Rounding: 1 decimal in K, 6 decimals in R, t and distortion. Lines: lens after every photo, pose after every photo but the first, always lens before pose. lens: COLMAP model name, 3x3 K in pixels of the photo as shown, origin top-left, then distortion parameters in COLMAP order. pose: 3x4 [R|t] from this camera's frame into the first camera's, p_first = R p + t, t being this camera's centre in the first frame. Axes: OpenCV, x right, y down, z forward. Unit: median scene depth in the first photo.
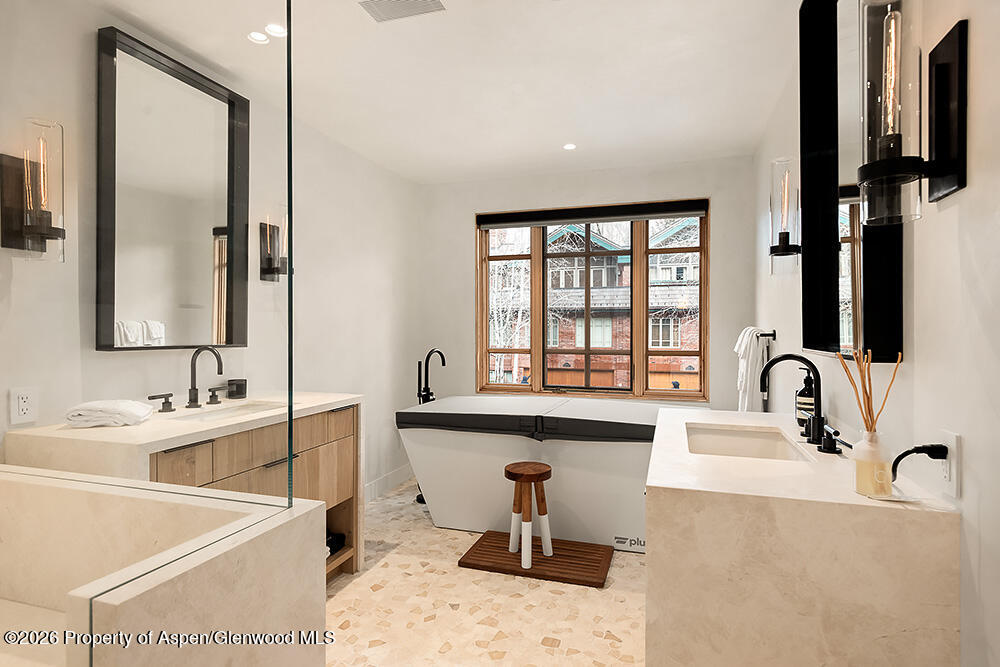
lens RADIAL K [[551.6, 0, 494.4], [0, 551.6, 331.3], [0, 0, 1]] dist [0.002220, 0.000452]
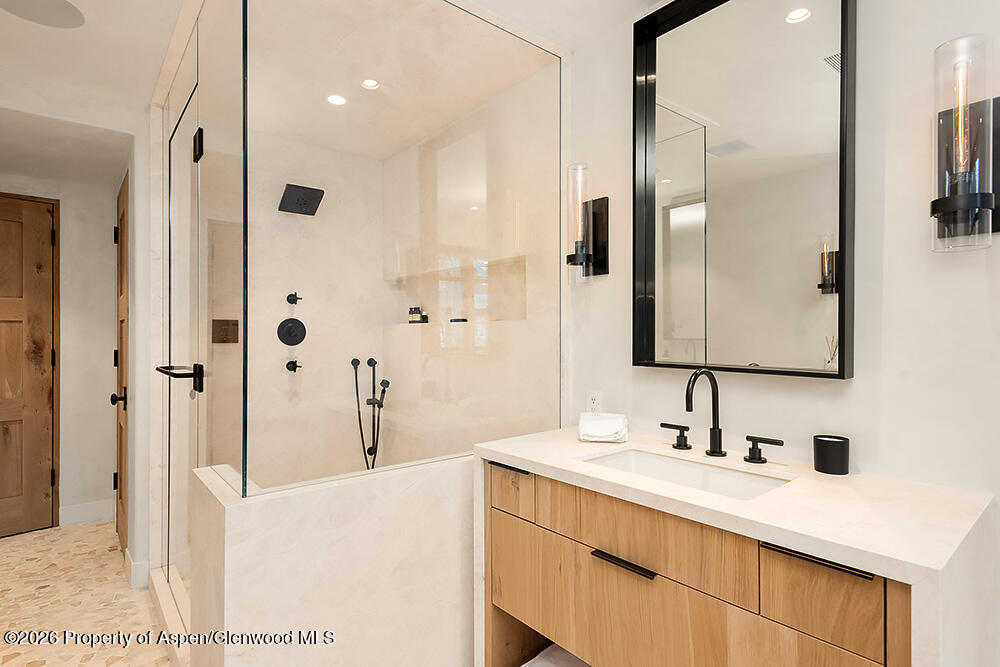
lens RADIAL K [[497.2, 0, 504.1], [0, 497.2, 335.6], [0, 0, 1]] dist [-0.032409, 0.000063]
pose [[-0.506911, -0.010114, -0.861939, 0.131138], [-0.014859, 0.999885, -0.002994, -0.007543], [0.861871, 0.011290, -0.507003, 1.102177]]
